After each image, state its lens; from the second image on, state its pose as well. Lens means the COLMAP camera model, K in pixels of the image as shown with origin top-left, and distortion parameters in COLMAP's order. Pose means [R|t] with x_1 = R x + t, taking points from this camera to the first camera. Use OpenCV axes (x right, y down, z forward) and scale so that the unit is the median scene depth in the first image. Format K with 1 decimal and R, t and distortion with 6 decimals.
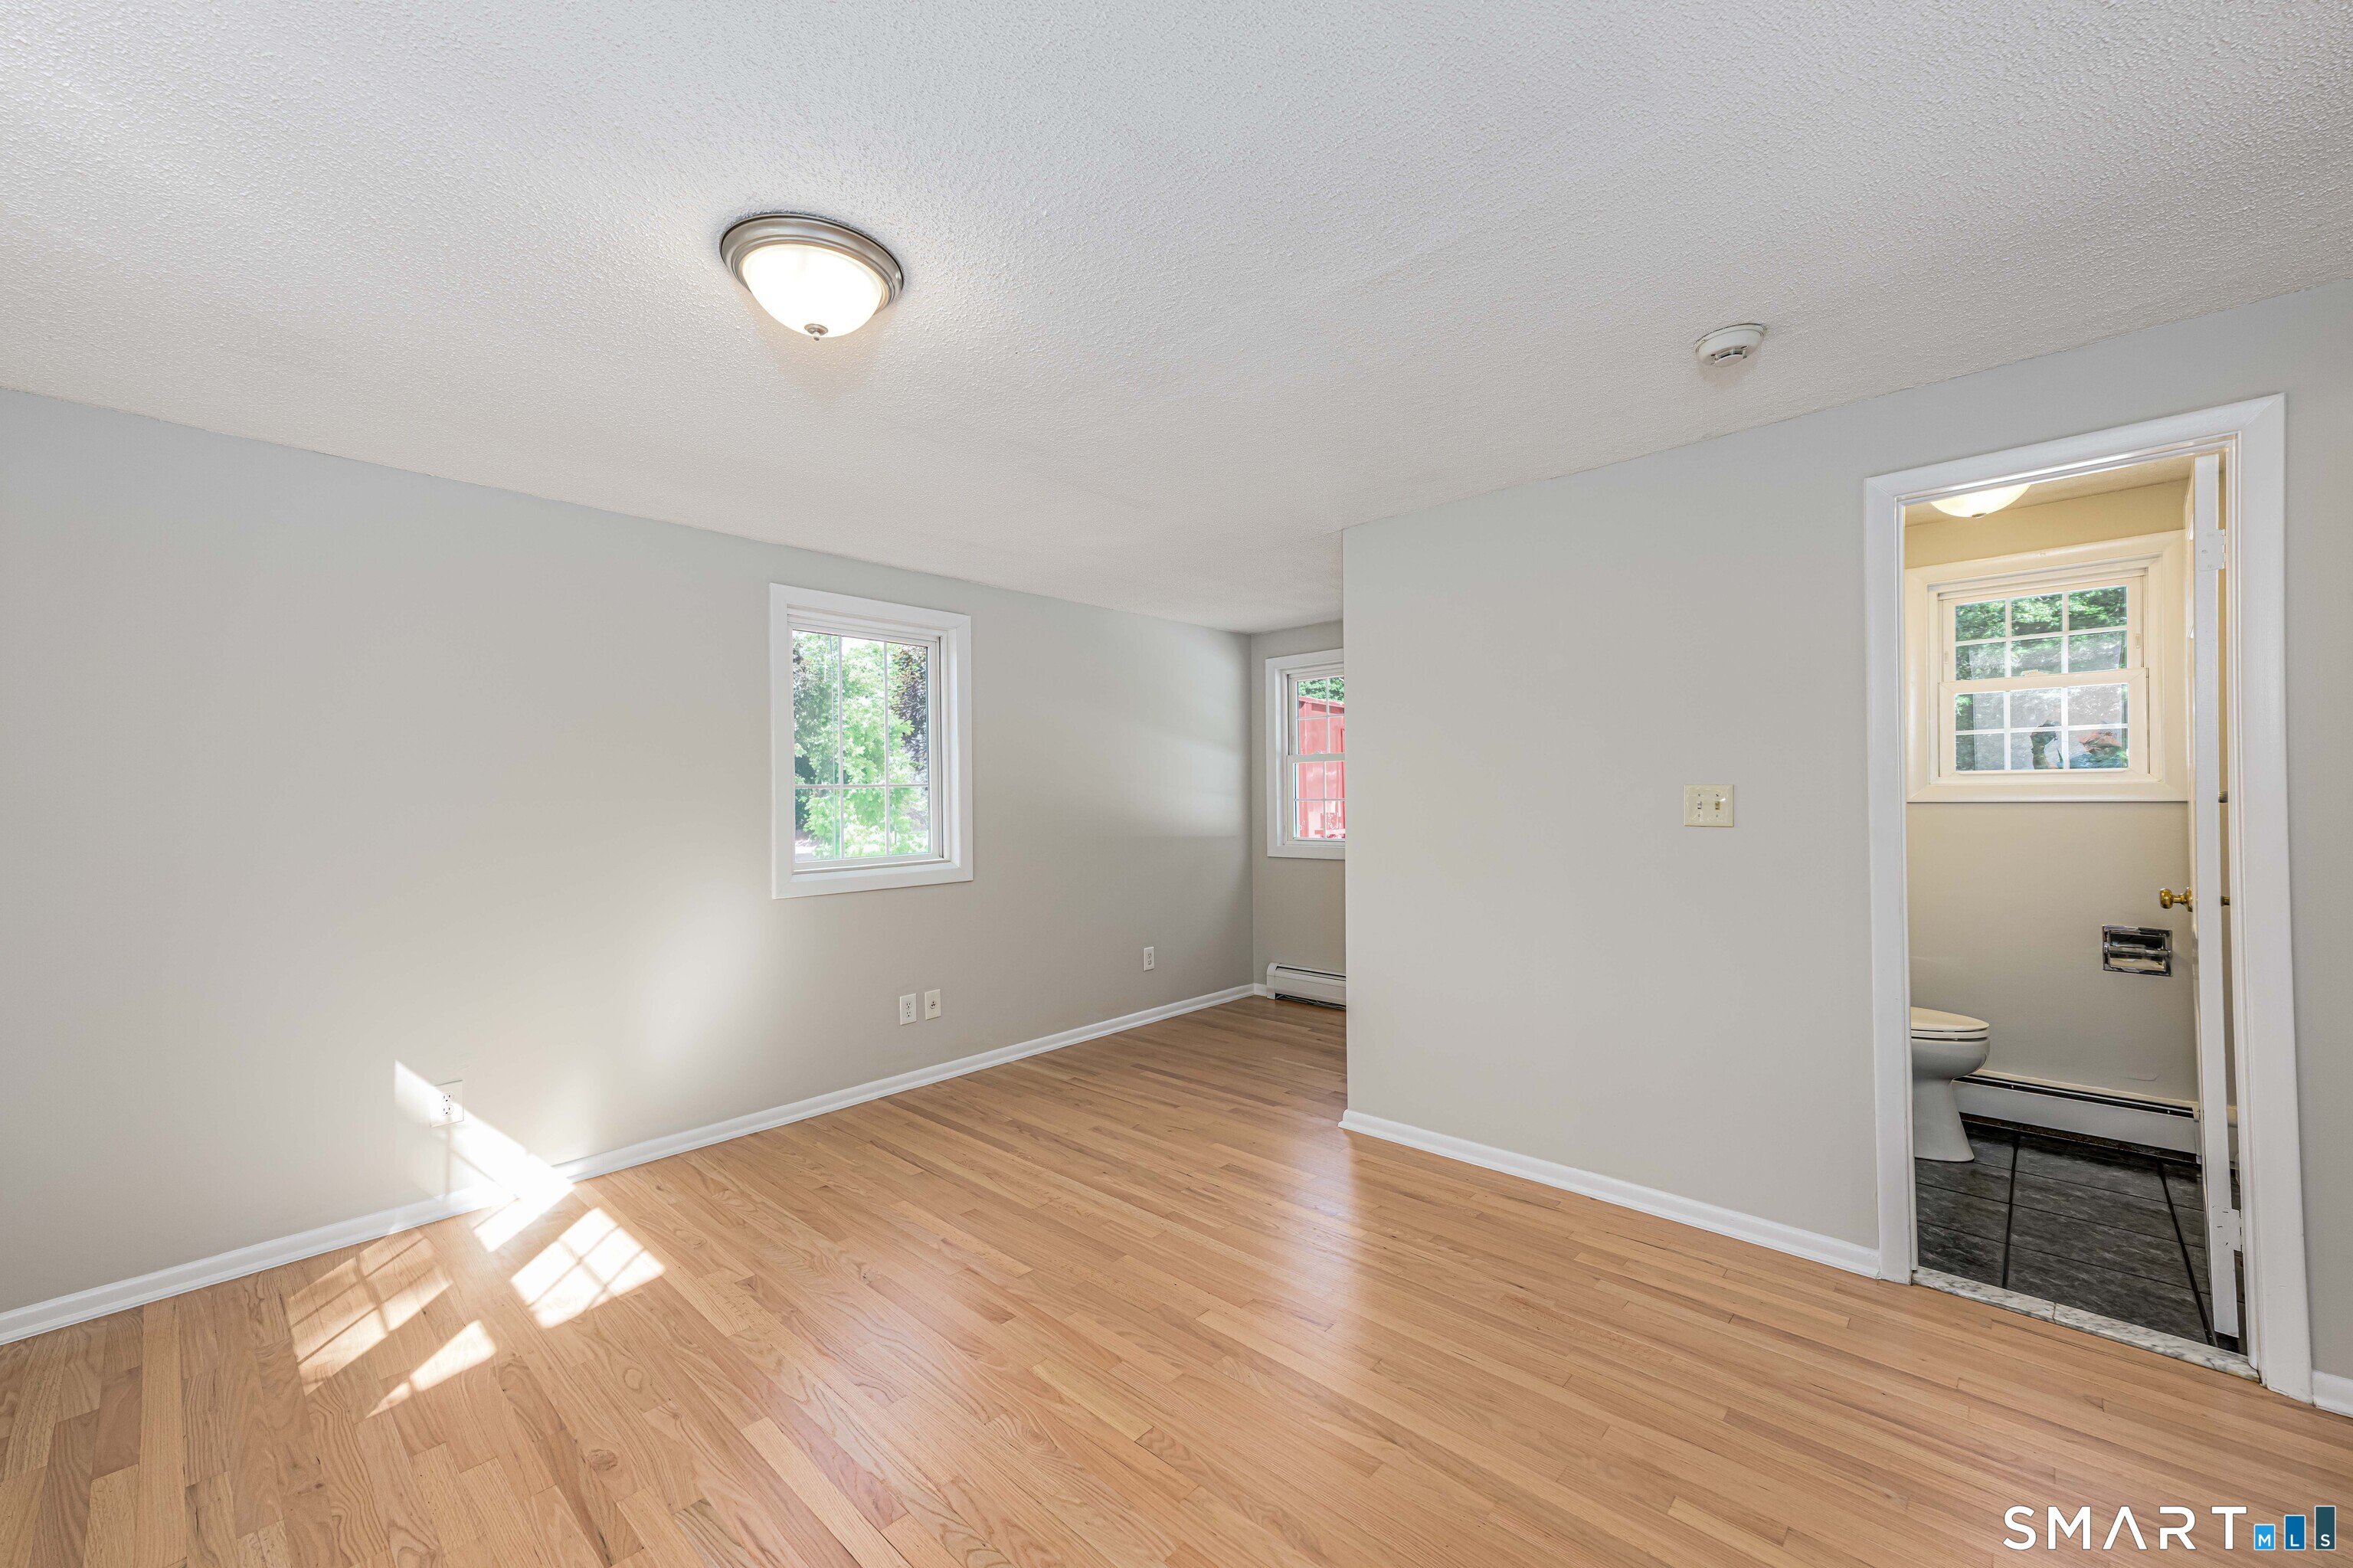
lens RADIAL K [[919.6, 0, 1163.9], [0, 919.6, 797.7], [0, 0, 1]] dist [0.023070, 0.001183]
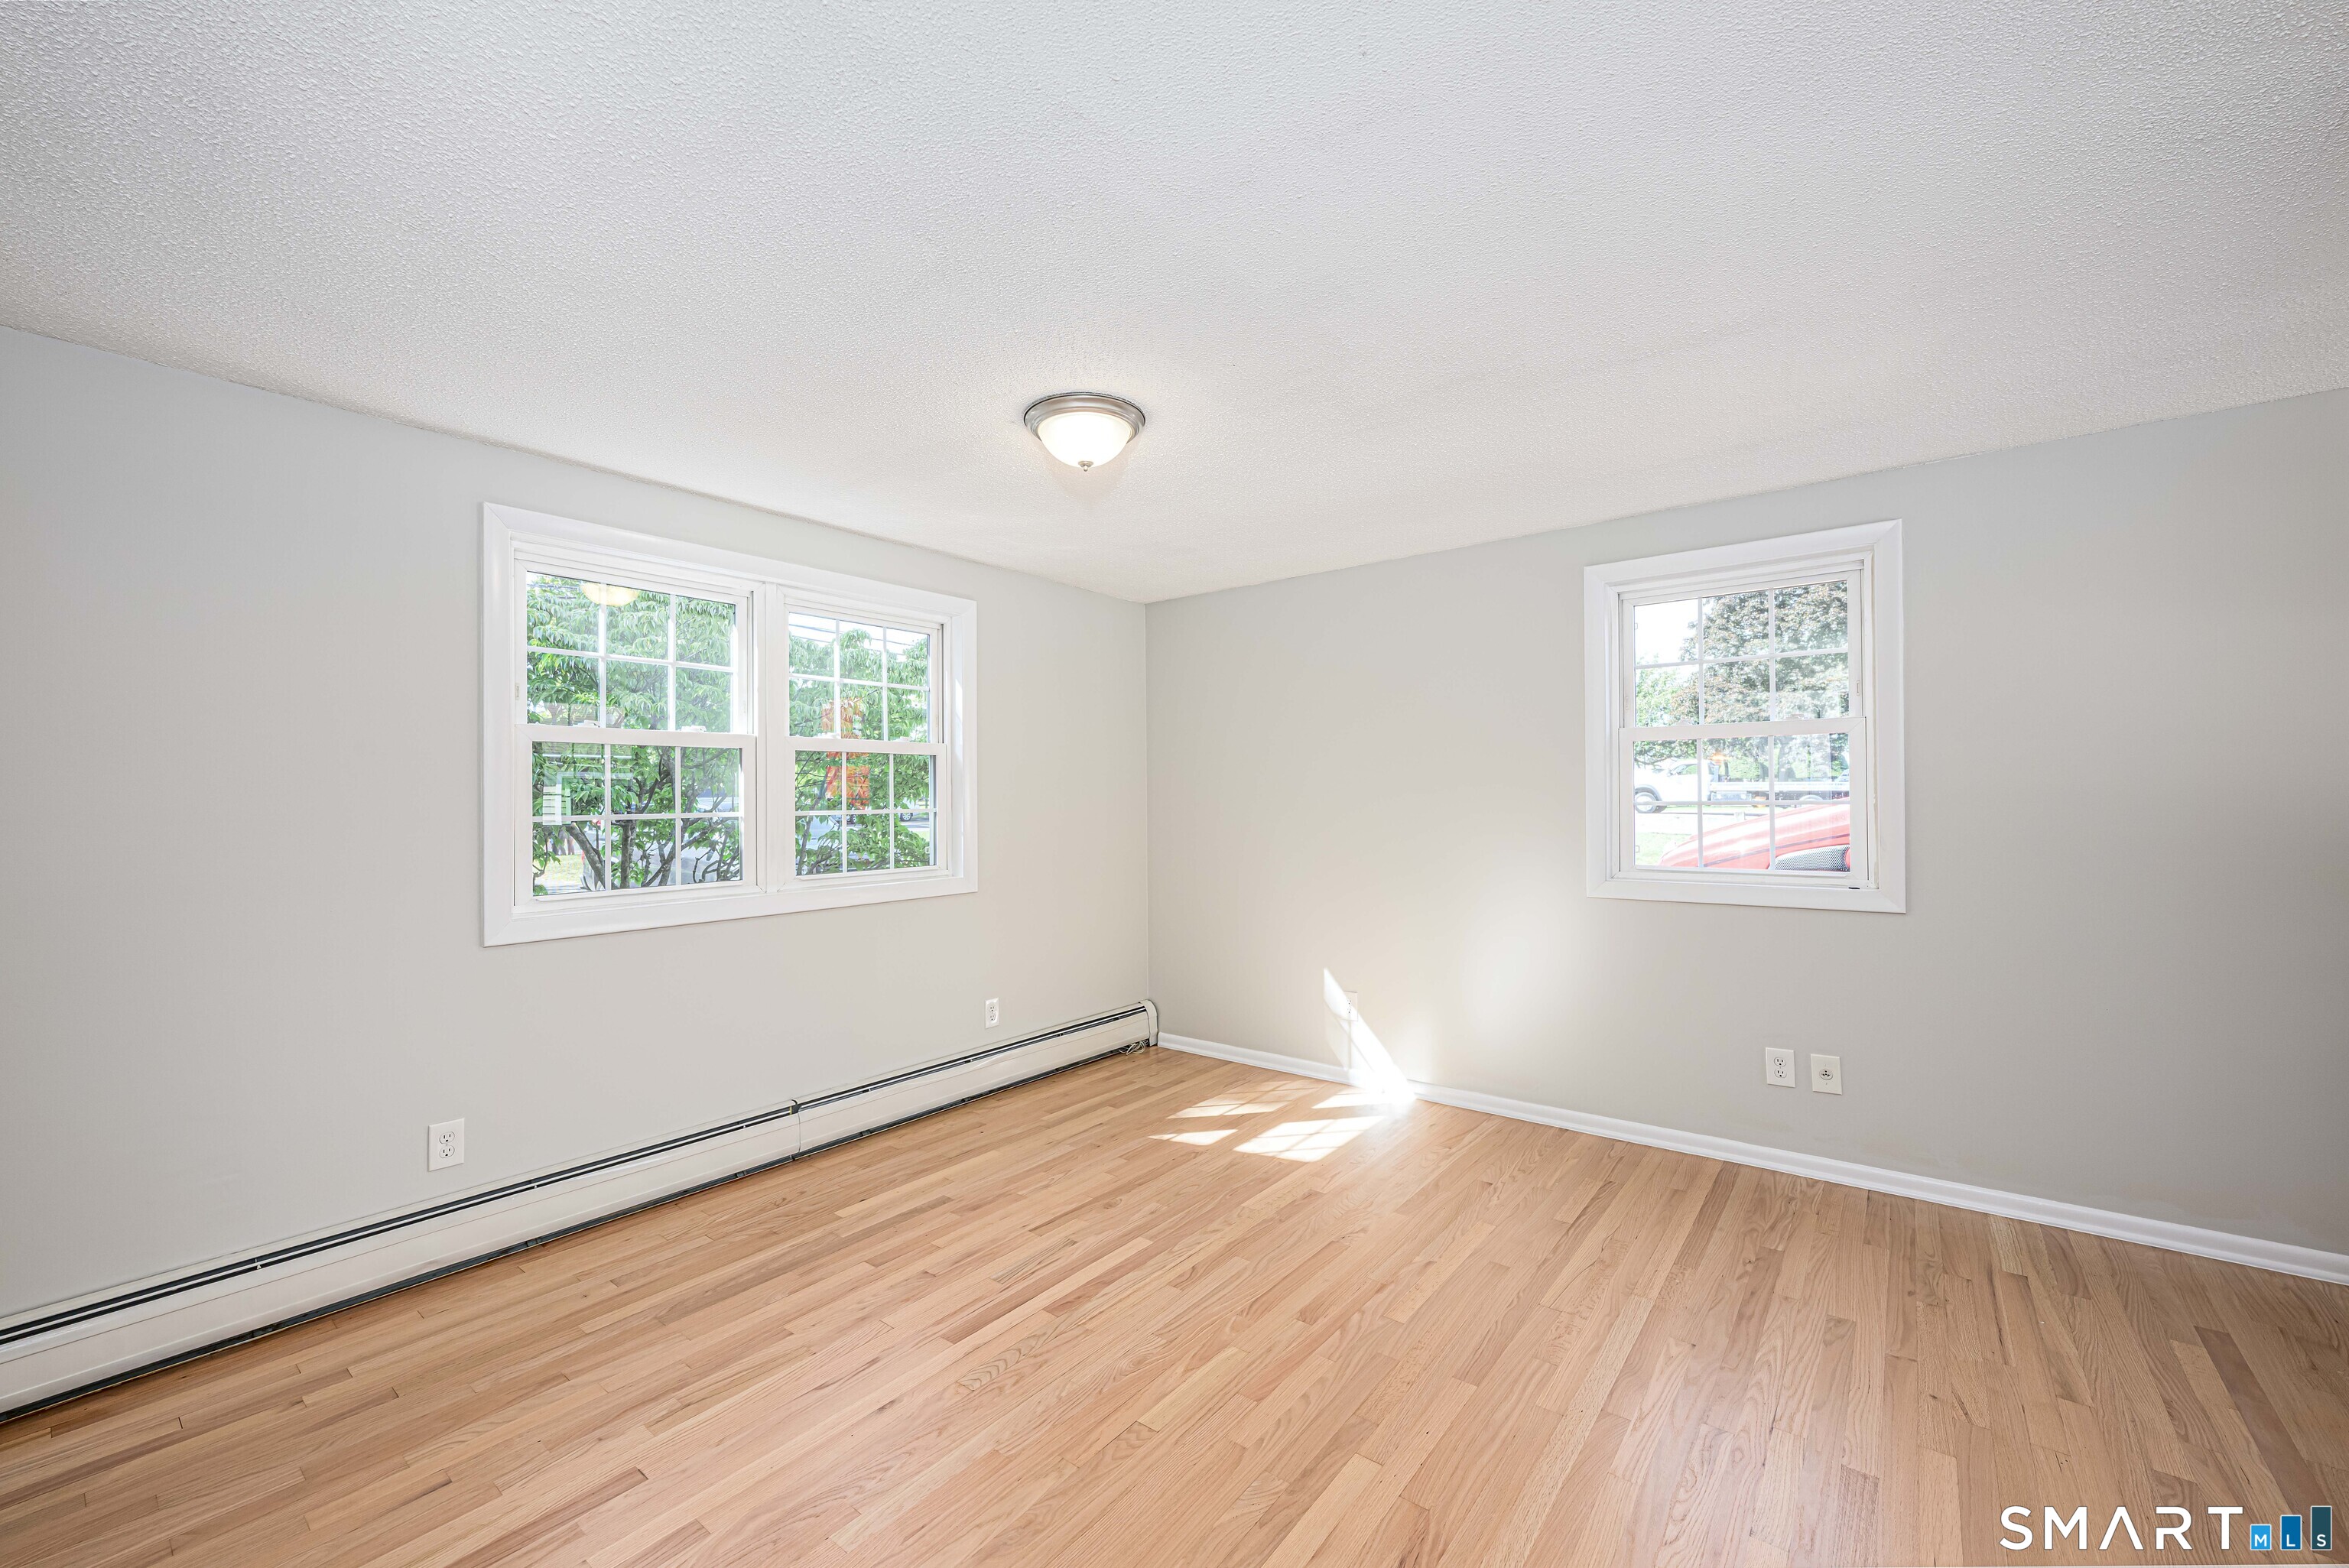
lens RADIAL K [[935.1, 0, 1161.9], [0, 935.1, 793.3], [0, 0, 1]] dist [0.000013, 0.000417]
pose [[0.073882, 0.002953, -0.997263, 0.726165], [0.008474, 0.999958, 0.003589, -0.007088], [0.997231, -0.008716, 0.073854, 0.690983]]
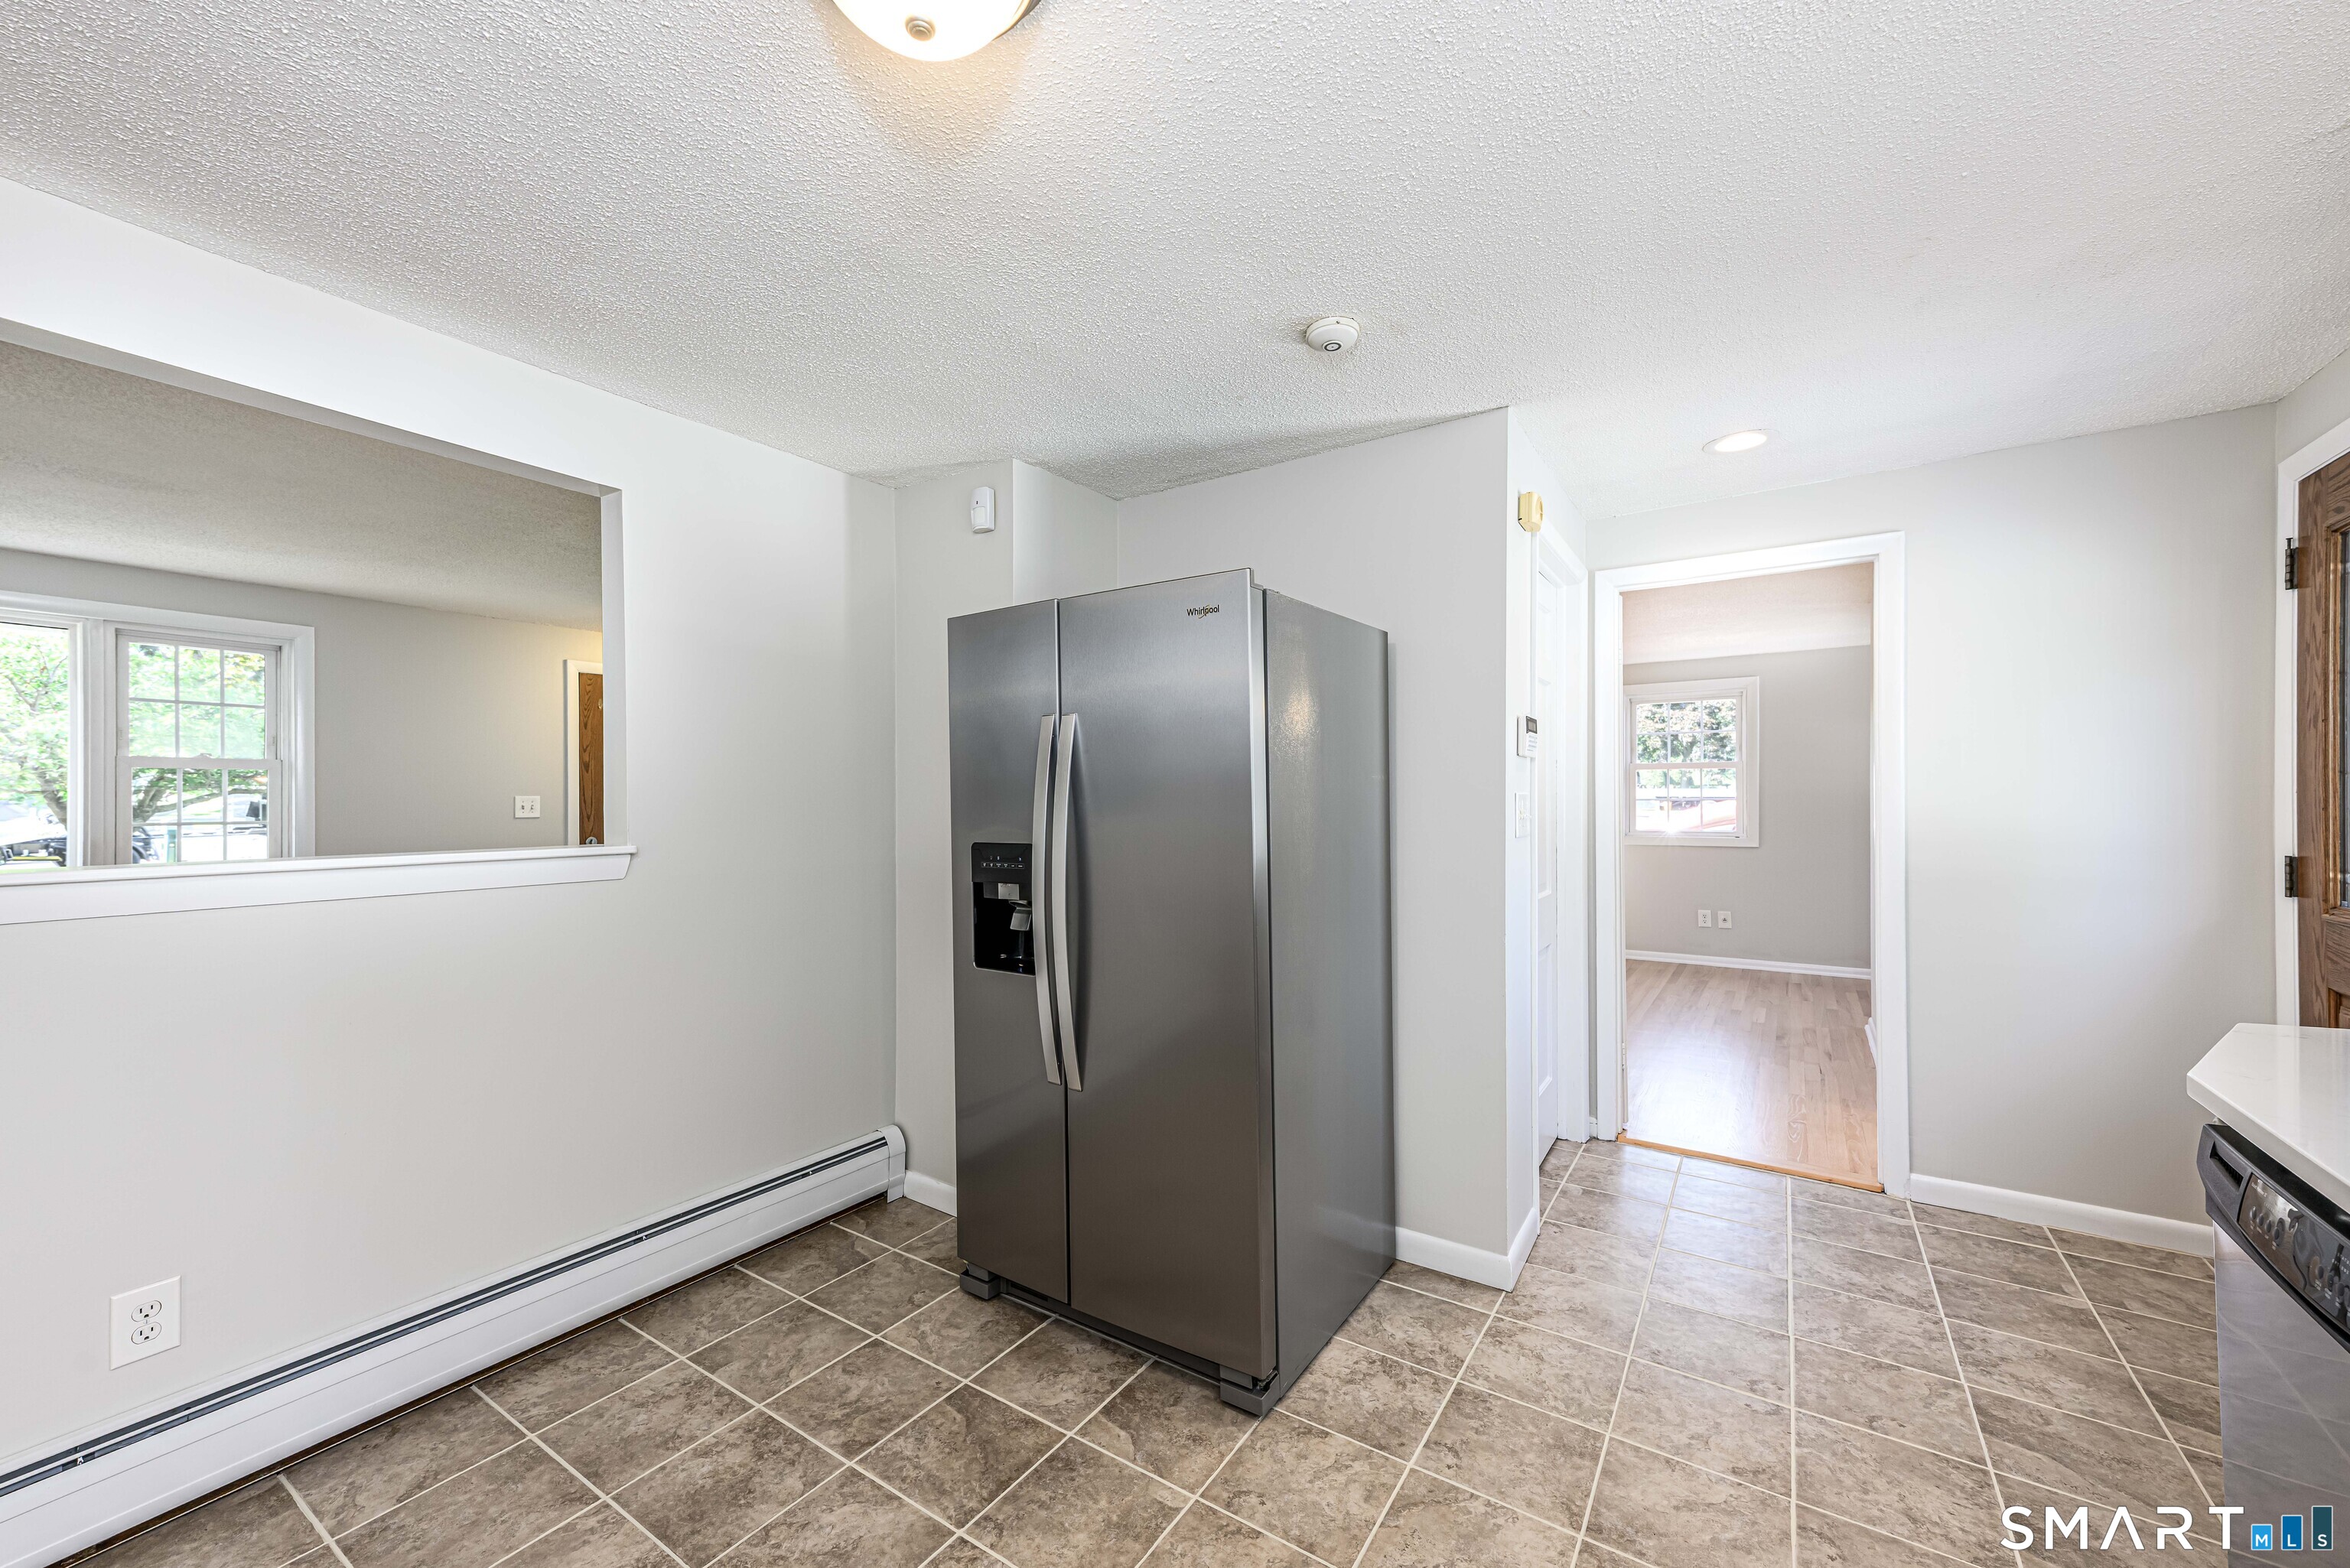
lens RADIAL K [[918.4, 0, 1162.4], [0, 918.4, 797.7], [0, 0, 1]] dist [0.023070, 0.001183]
pose [[0.149269, 0.006558, -0.988775, 1.987752], [0.000225, 0.999978, 0.006667, -0.005328], [0.988797, -0.001218, 0.149264, -0.373125]]
